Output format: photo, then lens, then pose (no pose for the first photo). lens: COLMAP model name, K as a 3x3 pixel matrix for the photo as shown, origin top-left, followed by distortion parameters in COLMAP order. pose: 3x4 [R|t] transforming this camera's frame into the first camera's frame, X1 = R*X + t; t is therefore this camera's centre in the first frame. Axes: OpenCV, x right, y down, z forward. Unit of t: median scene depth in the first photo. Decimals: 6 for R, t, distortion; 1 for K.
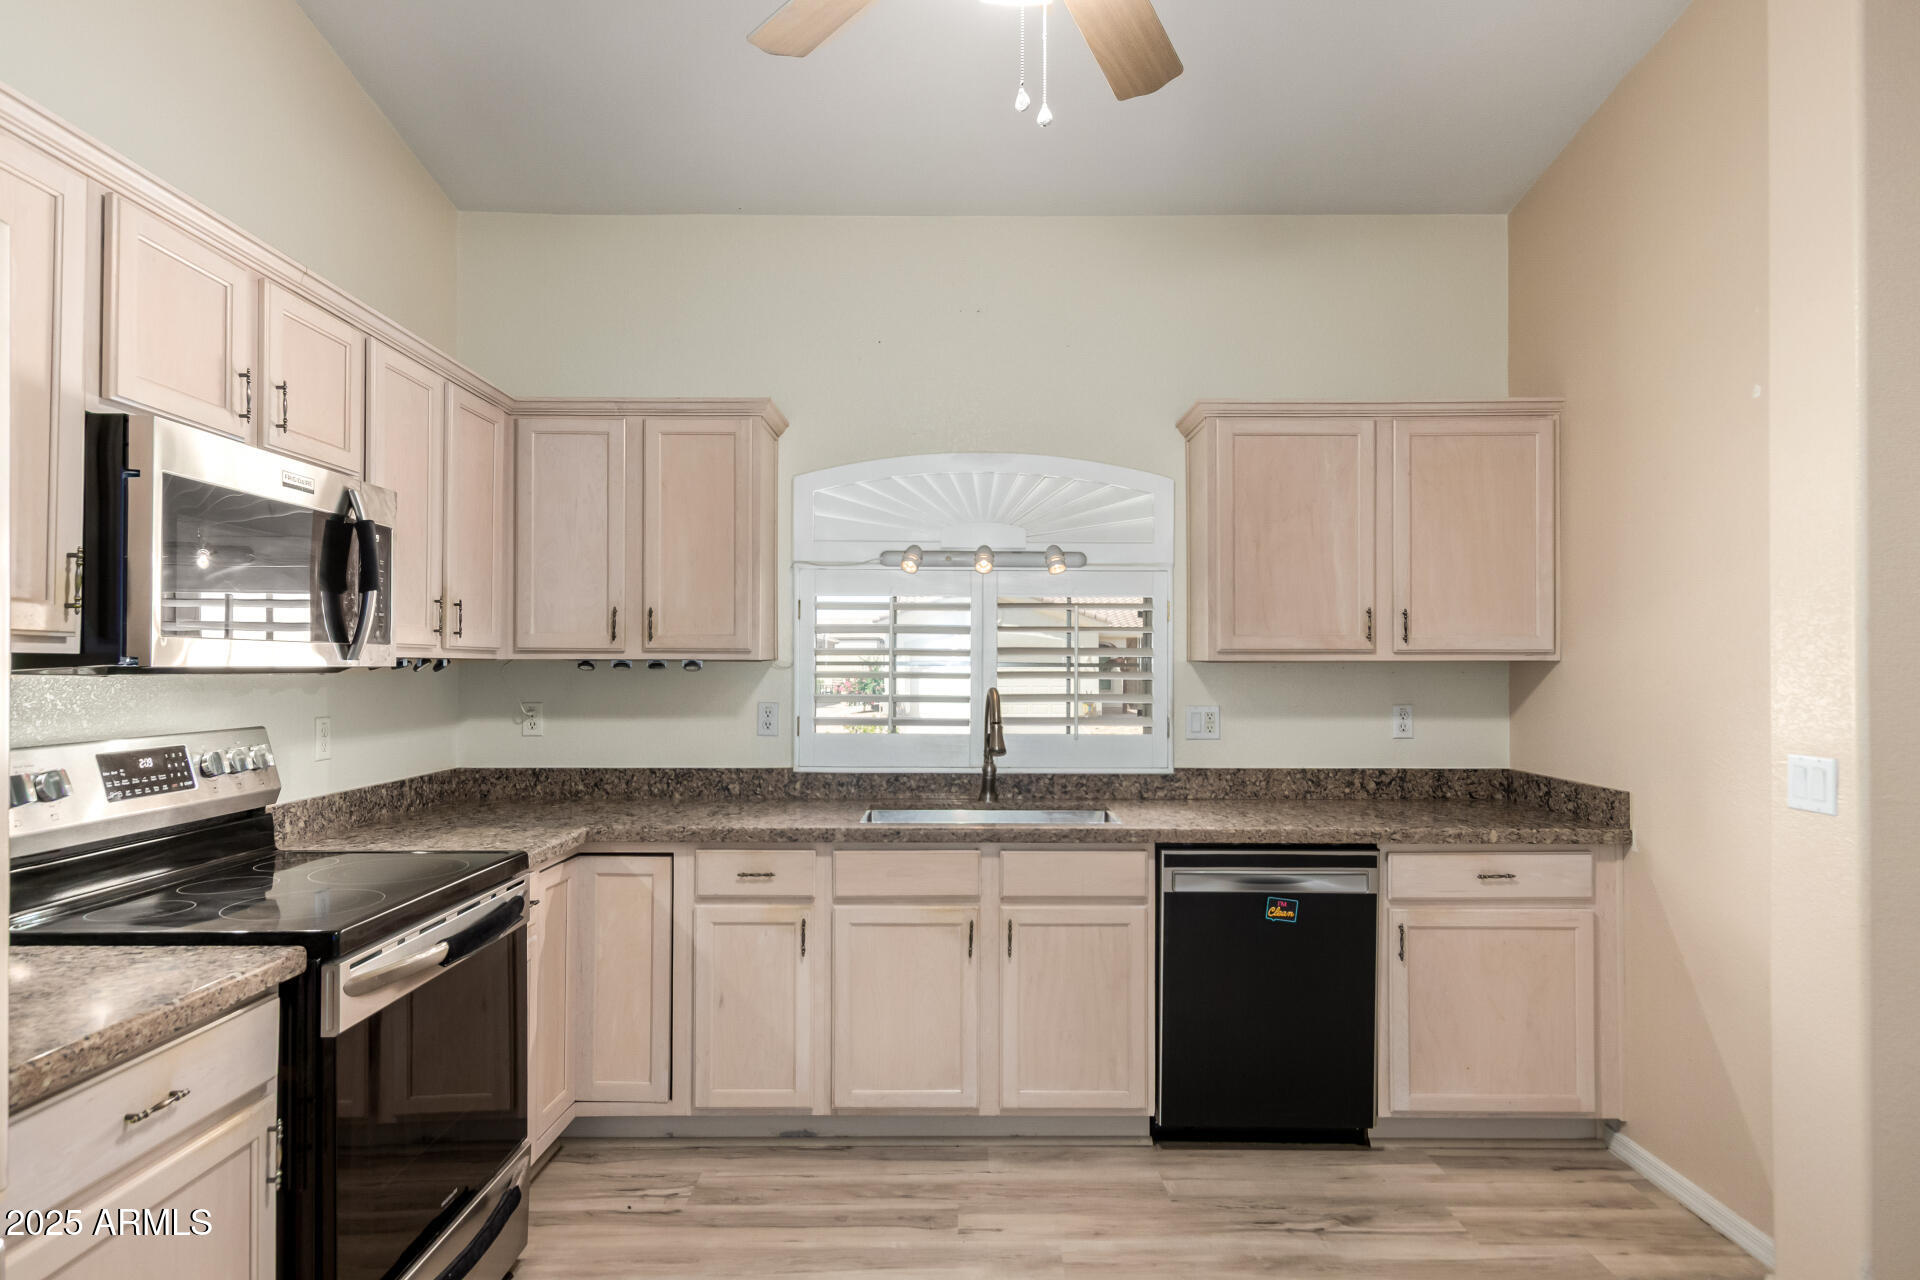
lens RADIAL K [[1074.8, 0, 950.8], [0, 1074.8, 656.0], [0, 0, 1]] dist [0.016387, -0.000017]
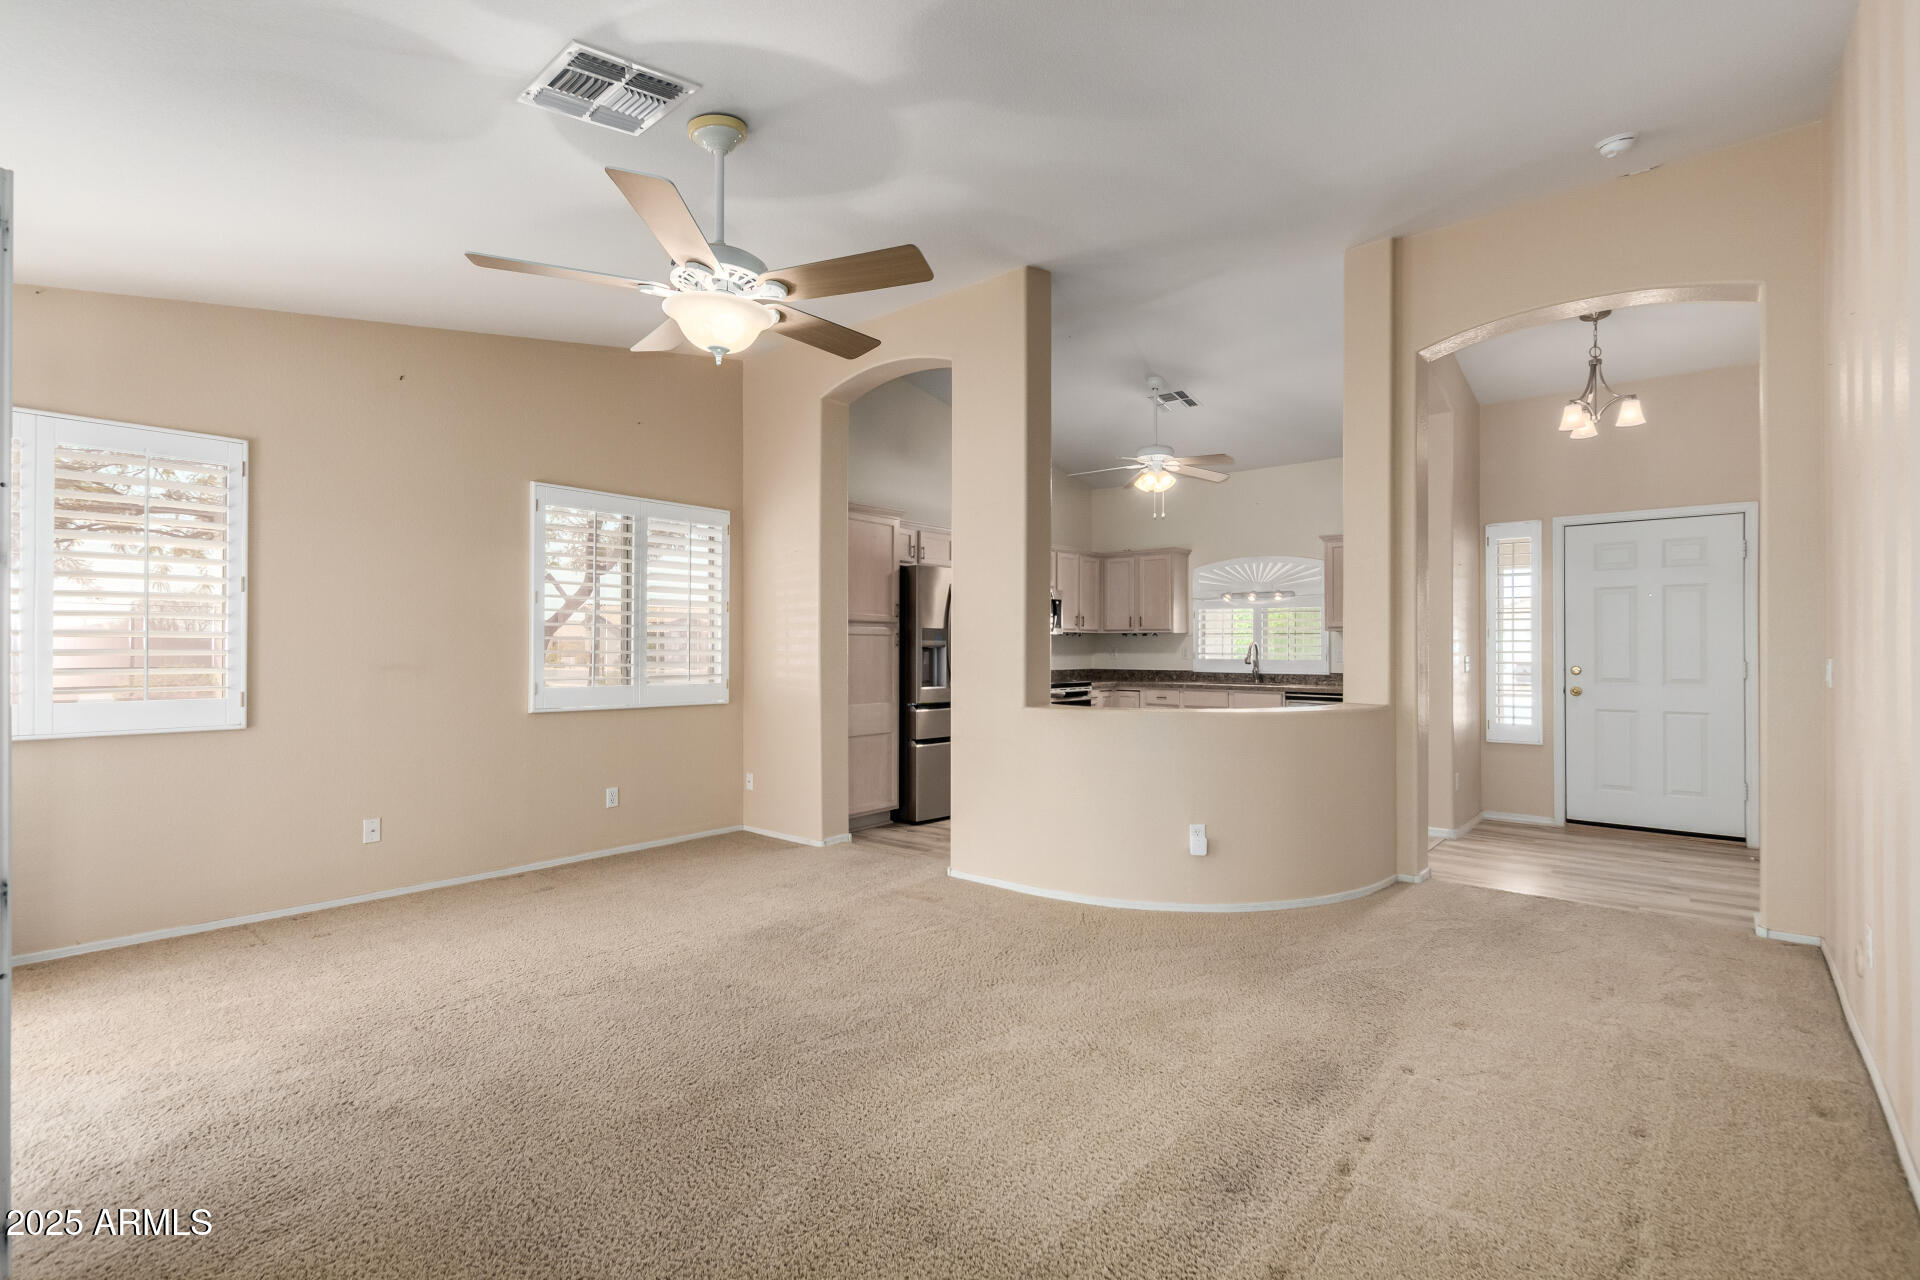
lens RADIAL K [[902.2, 0, 960.8], [0, 902.2, 640.0], [0, 0, 1]] dist [0.013617, -0.003313]
pose [[0.772987, -0.007775, -0.634374, 1.090087], [0.004770, 0.999968, -0.006444, 0.043060], [0.634403, 0.001955, 0.773000, -1.515541]]
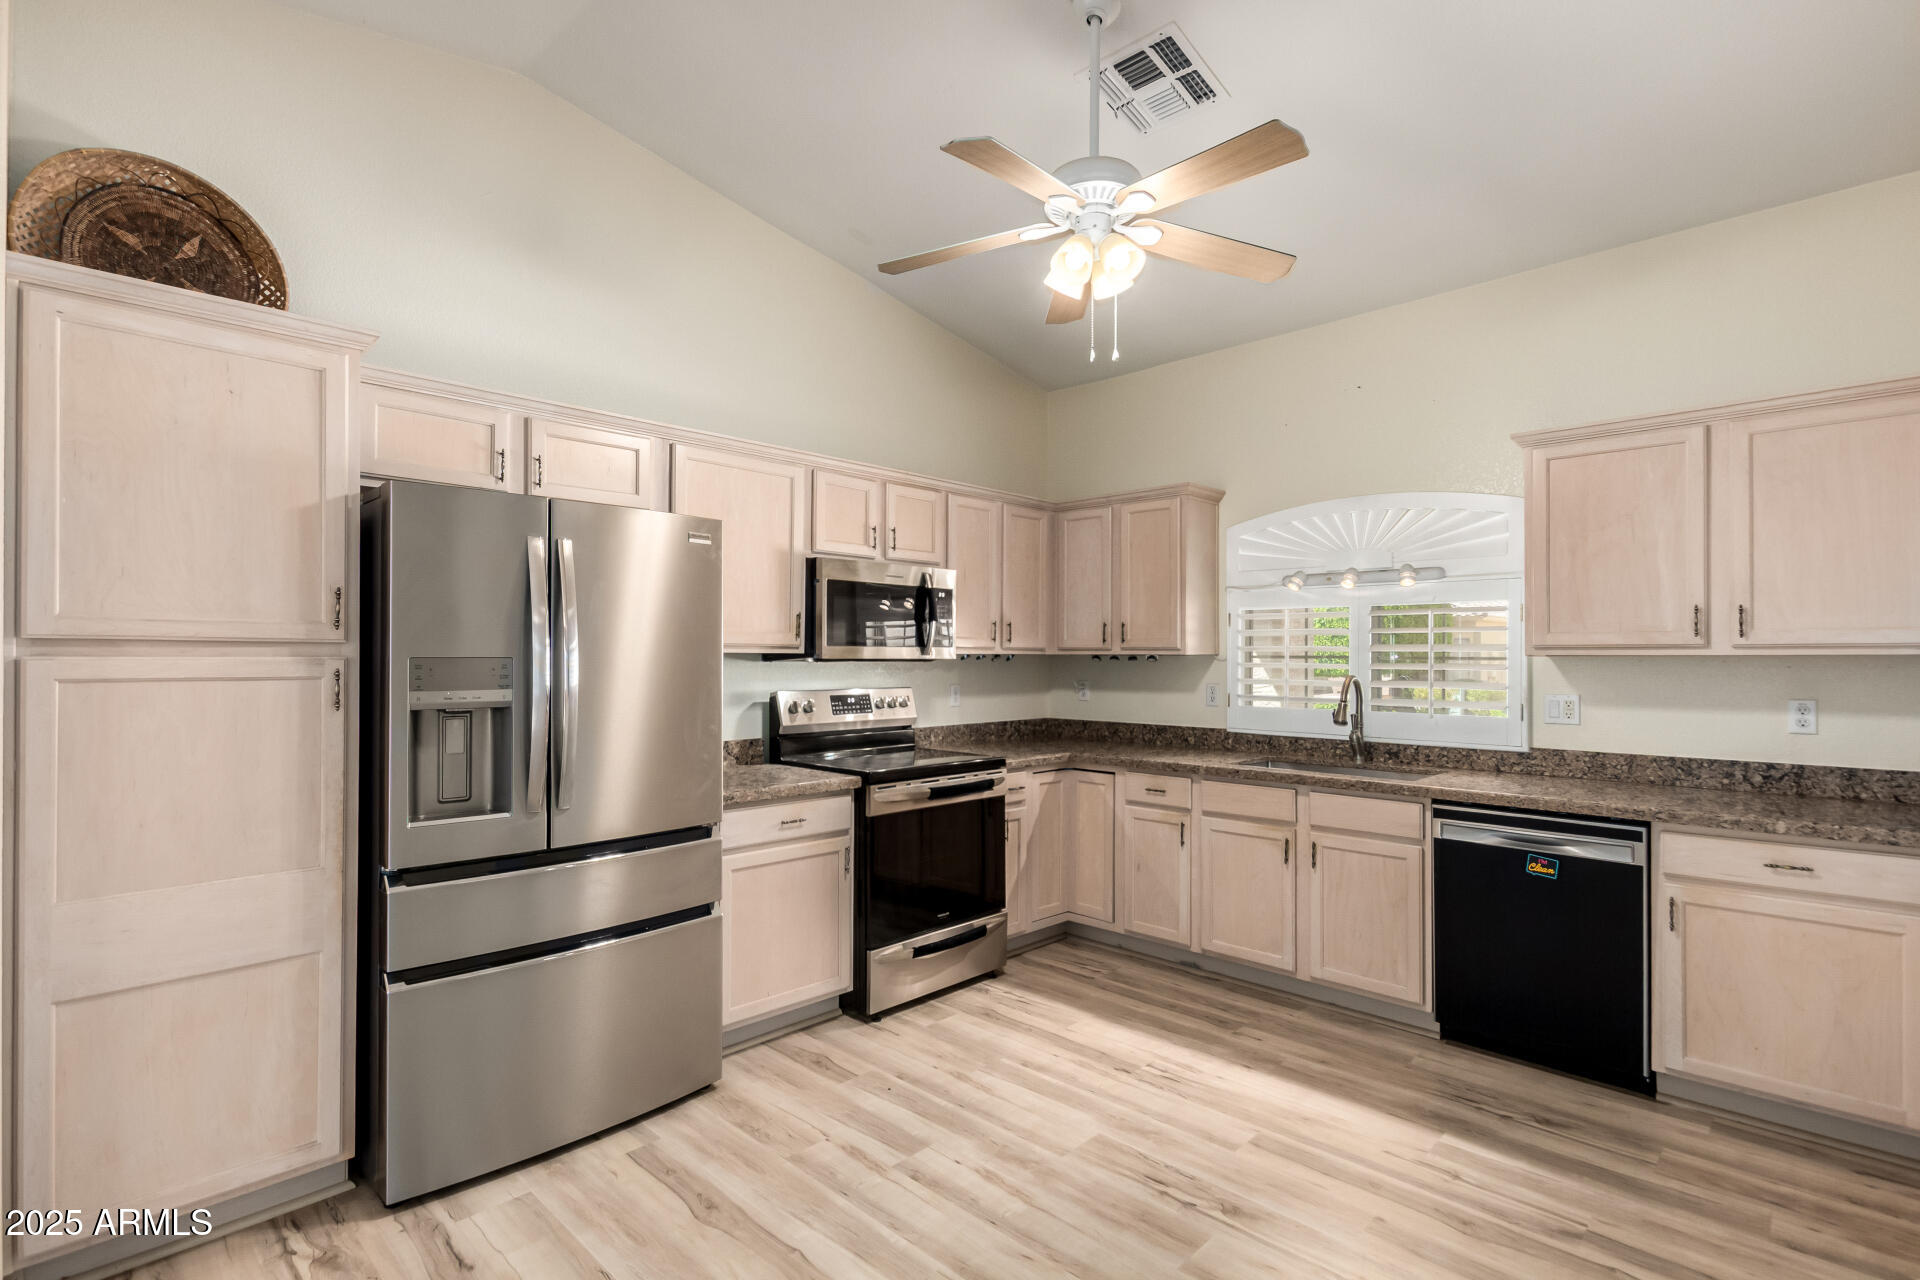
lens RADIAL K [[902.2, 0, 967.9], [0, 902.2, 651.3], [0, 0, 1]] dist [0.013617, -0.003313]
pose [[0.723203, -0.003439, -0.690627, 0.534270], [0.004320, 0.999991, -0.000455, -0.002130], [0.690622, -0.002654, 0.723211, -0.150701]]
